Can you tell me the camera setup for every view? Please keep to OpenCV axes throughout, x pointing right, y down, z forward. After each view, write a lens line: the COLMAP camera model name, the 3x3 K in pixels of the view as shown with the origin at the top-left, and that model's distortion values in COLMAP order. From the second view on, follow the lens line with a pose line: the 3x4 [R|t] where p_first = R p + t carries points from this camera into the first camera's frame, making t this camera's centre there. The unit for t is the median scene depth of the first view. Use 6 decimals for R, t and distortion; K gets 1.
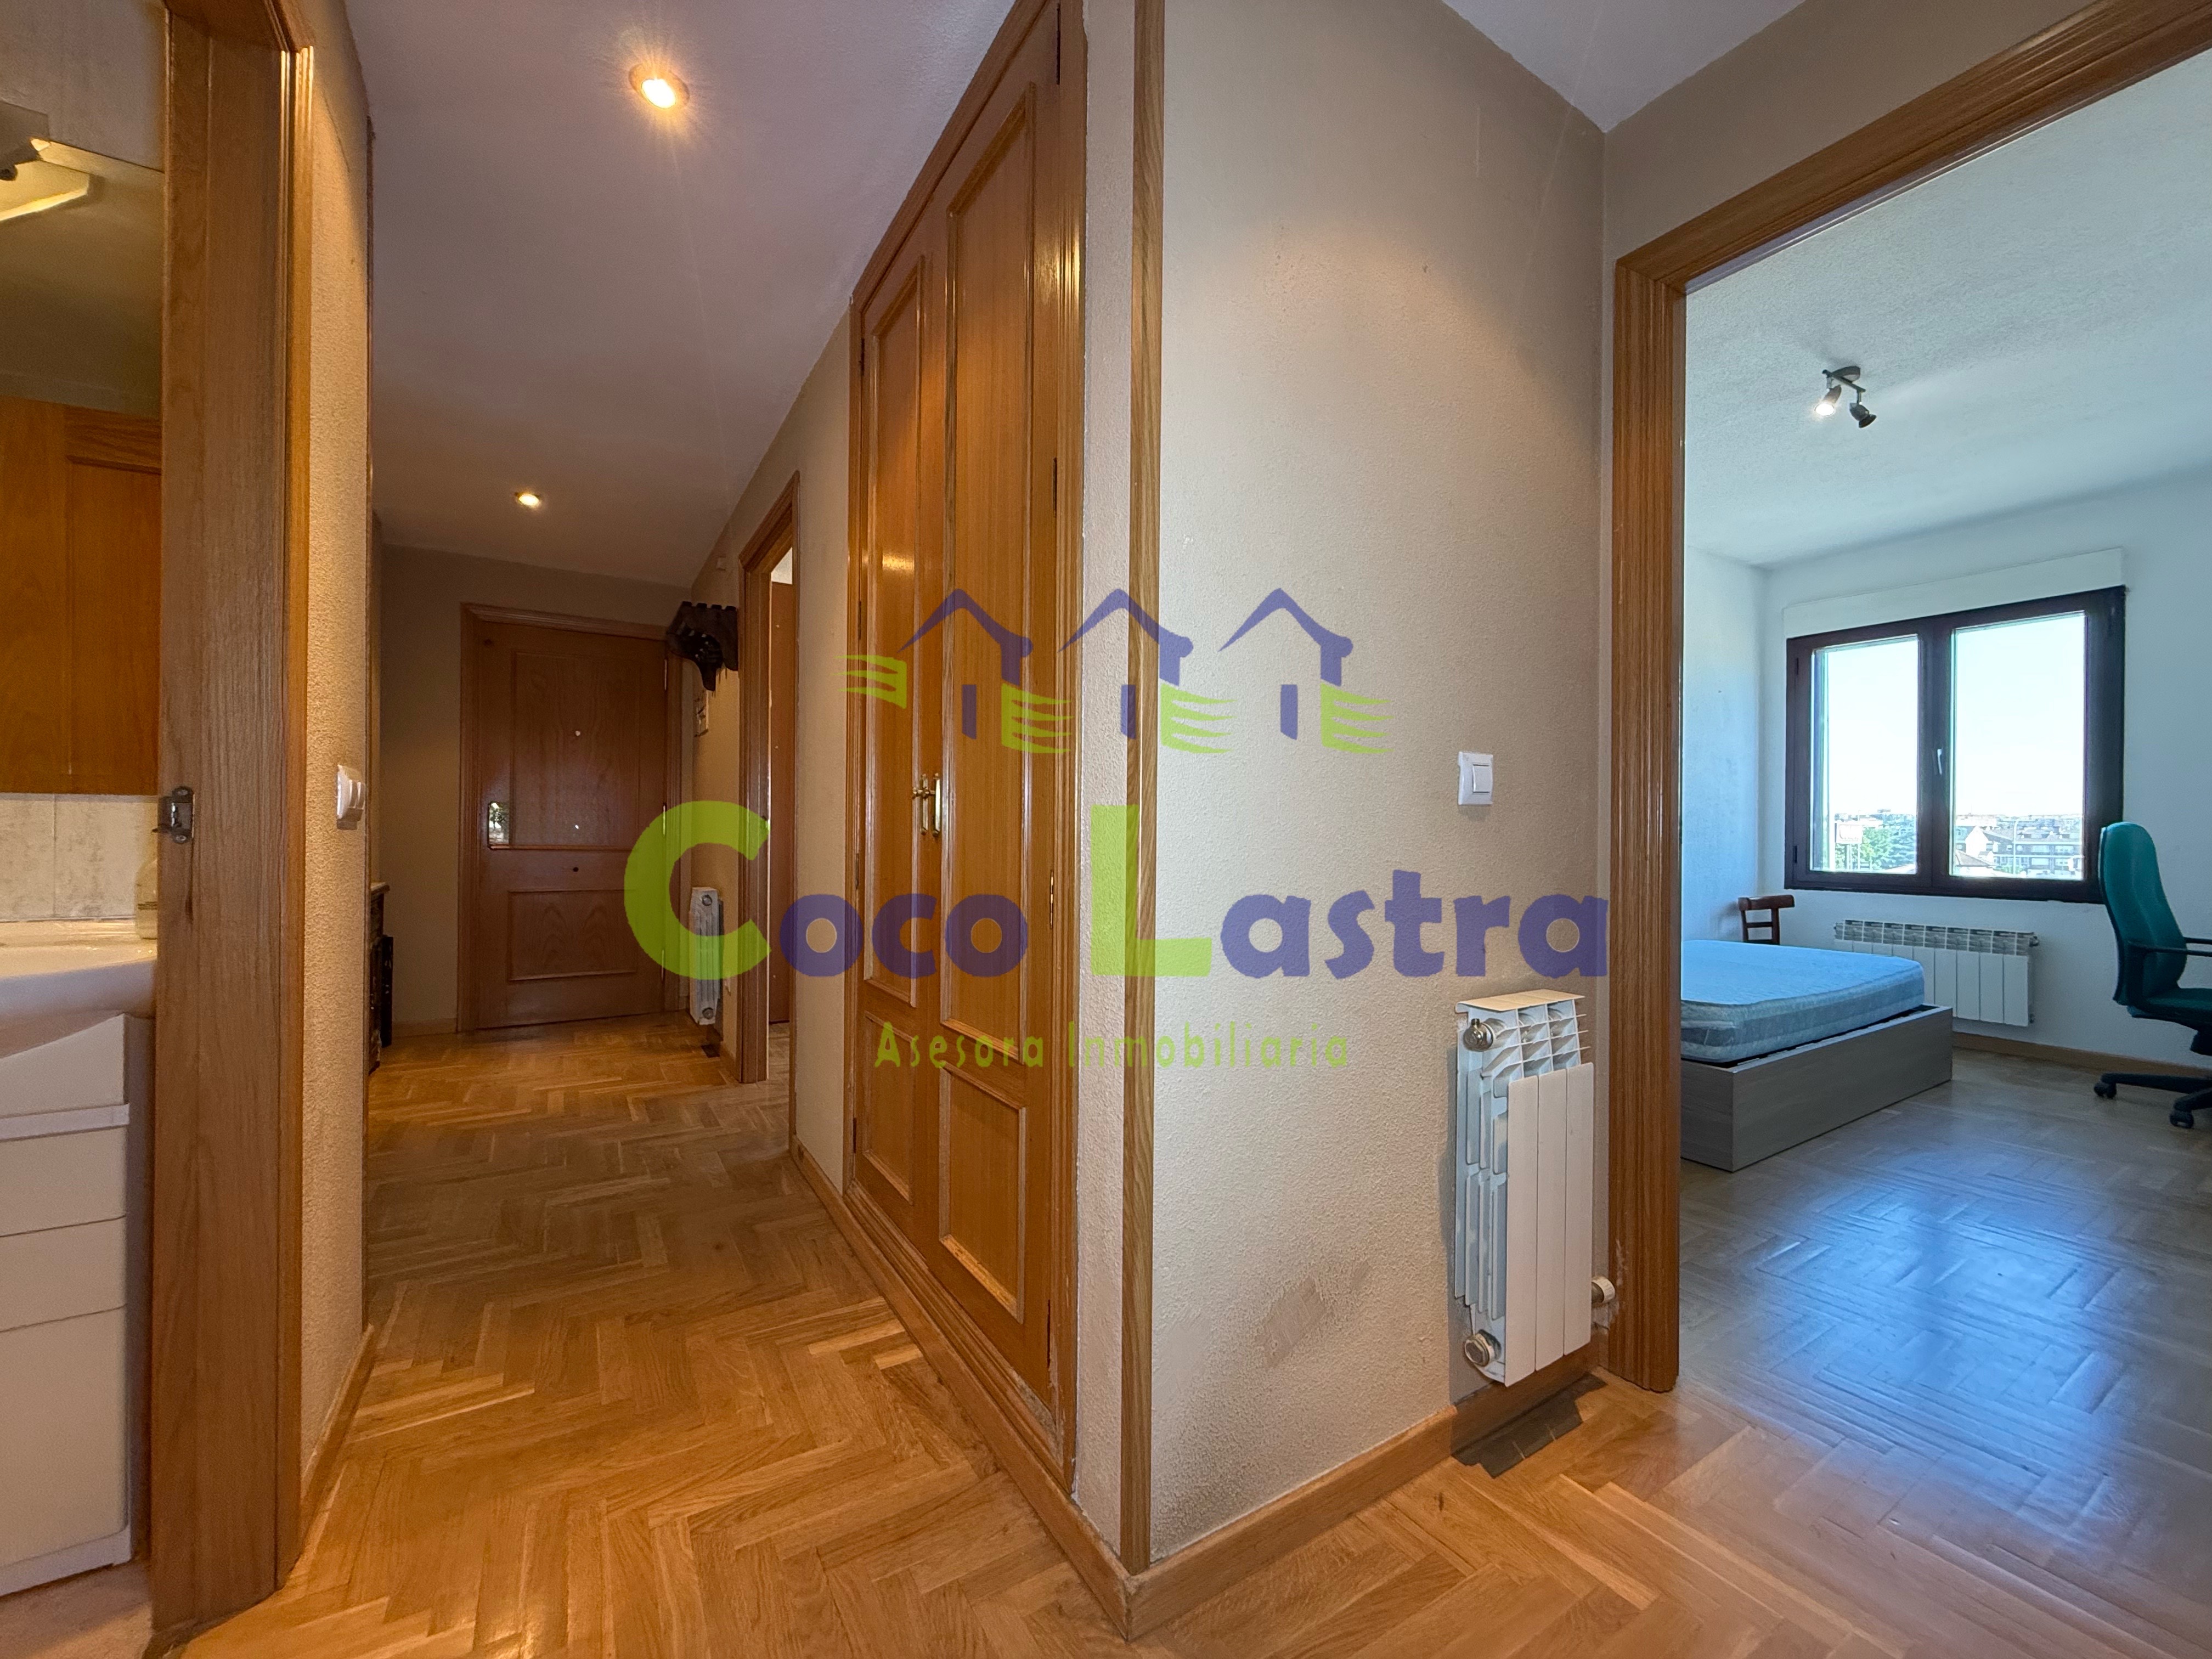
lens RADIAL K [[882.0, 0, 1098.6], [0, 882.0, 819.9], [0, 0, 1]] dist [0.001784, 0.000313]
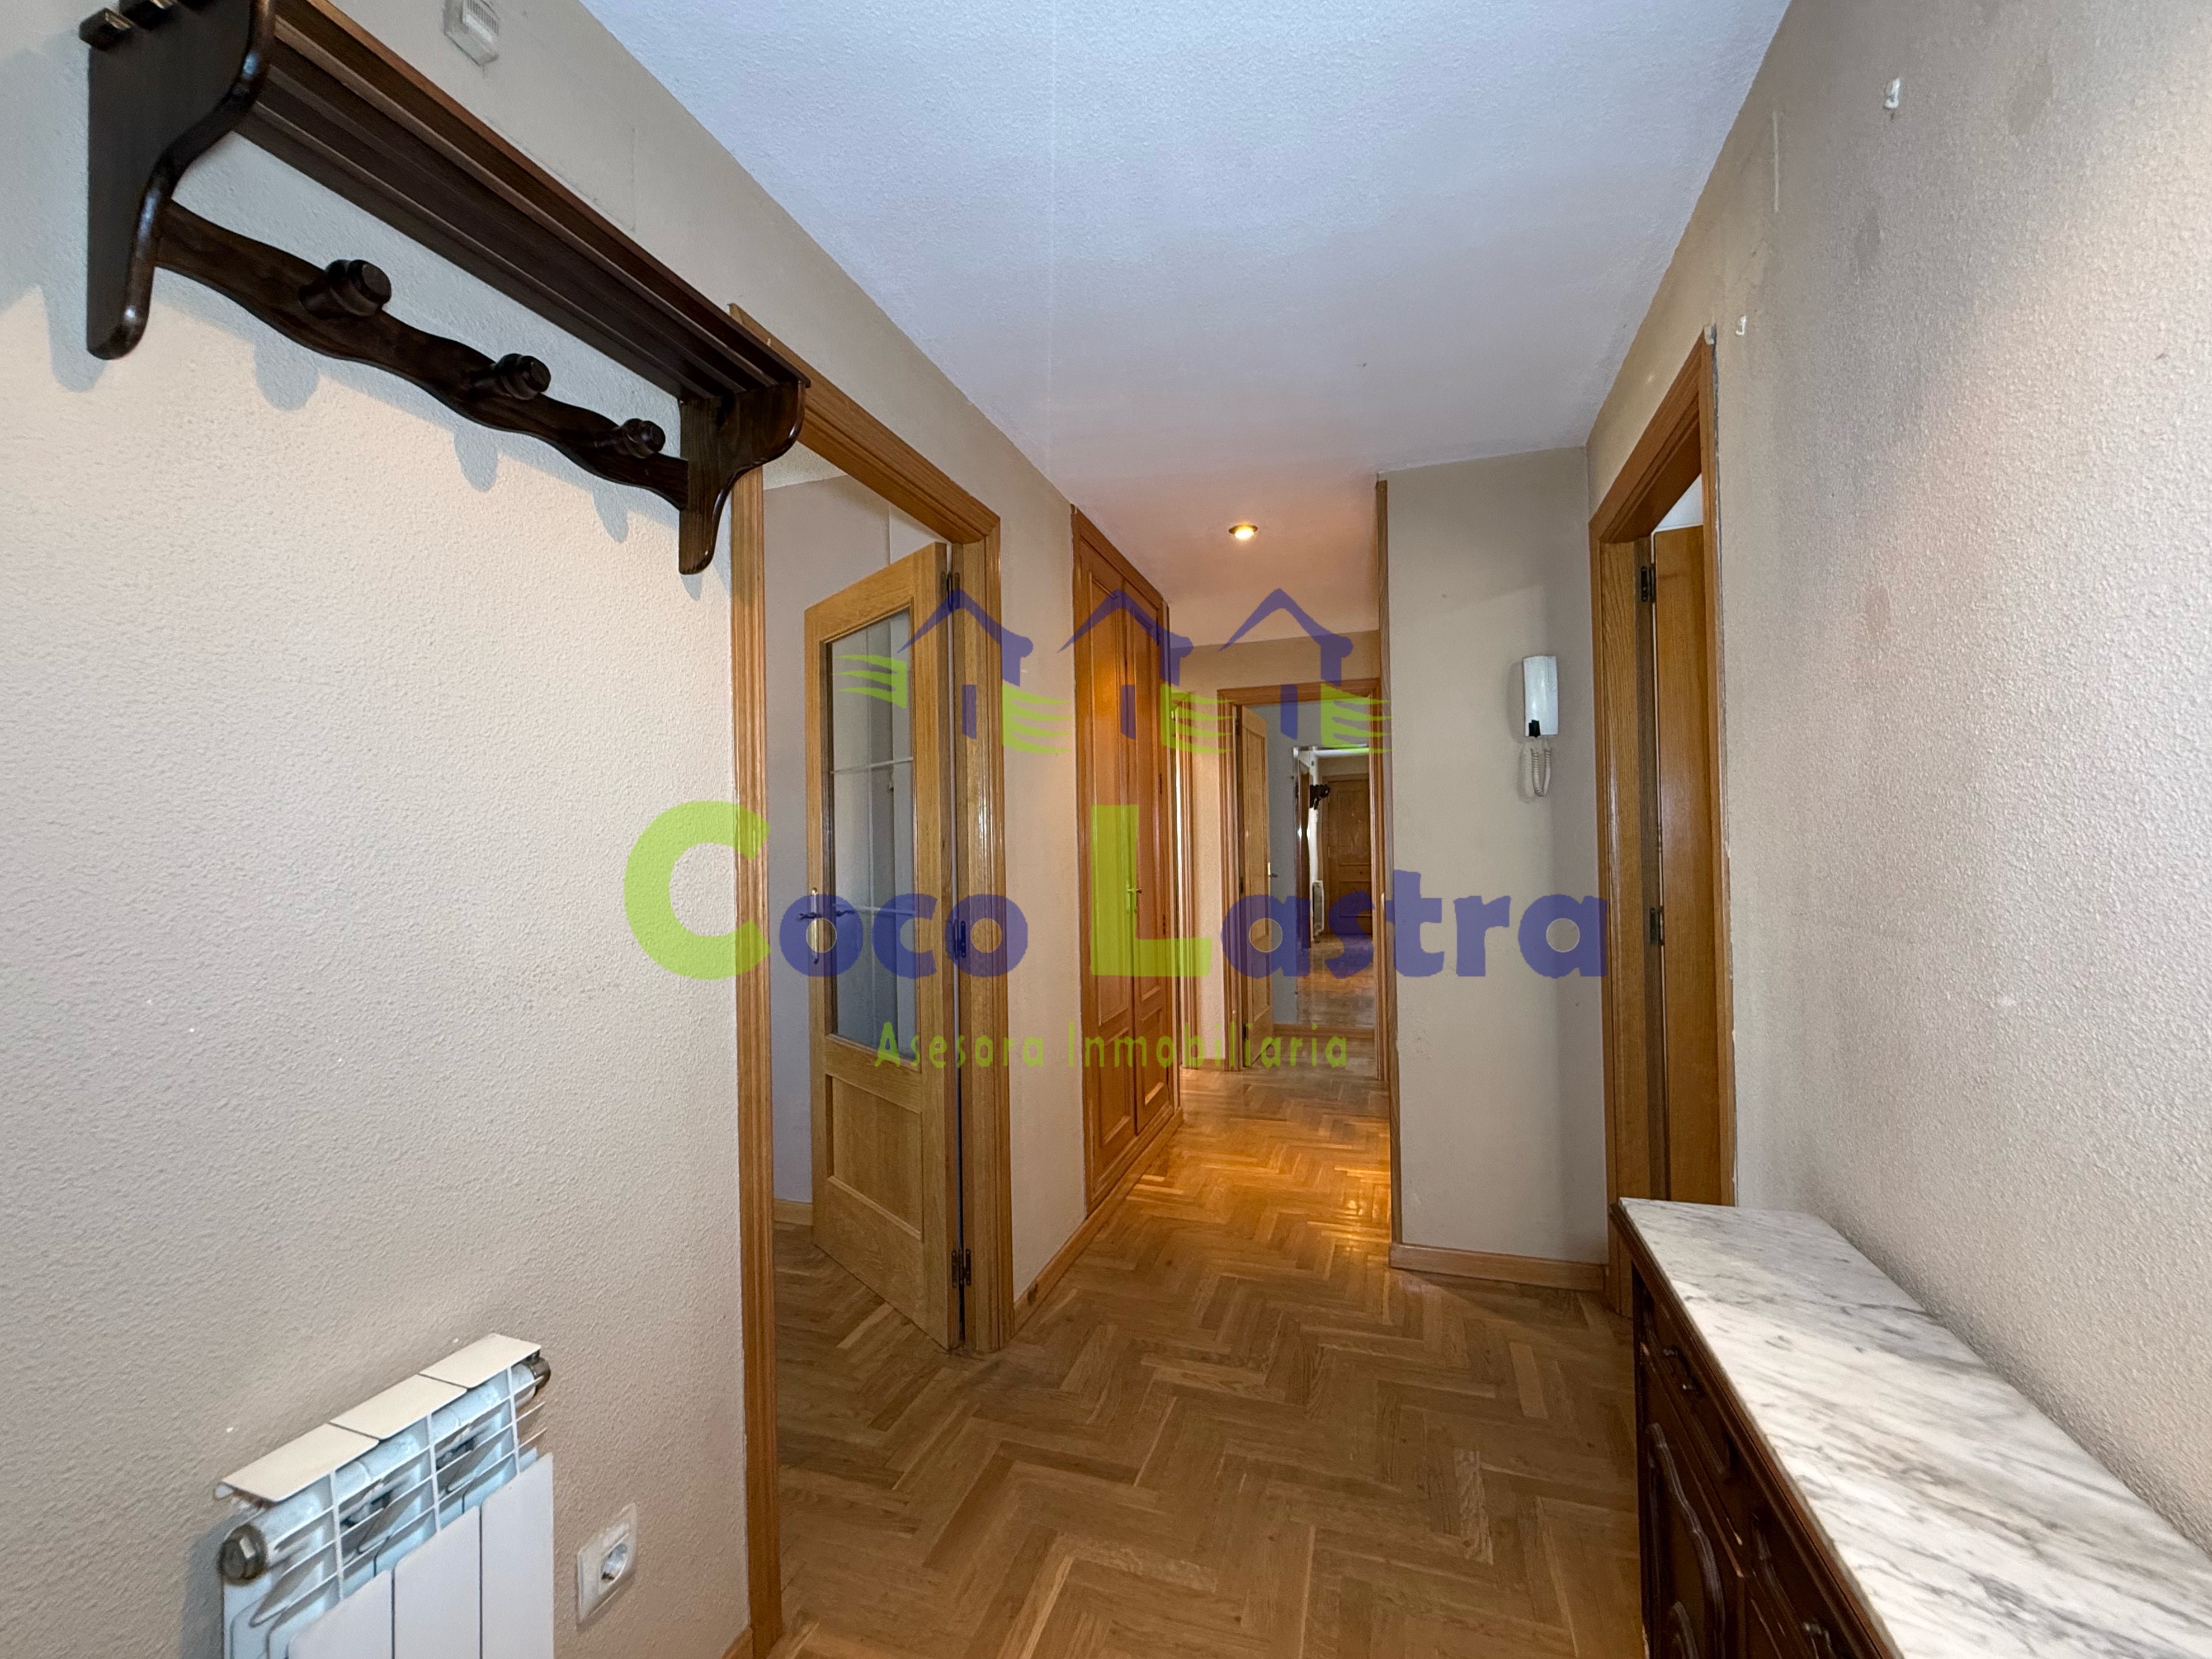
lens RADIAL K [[882.0, 0, 1108.6], [0, 882.0, 840.0], [0, 0, 1]] dist [0.001784, 0.000313]
pose [[-0.648112, 0.020167, 0.761278, -1.538074], [0.017071, 0.999783, -0.011953, -0.111467], [-0.761354, 0.005249, -0.648316, 2.156647]]
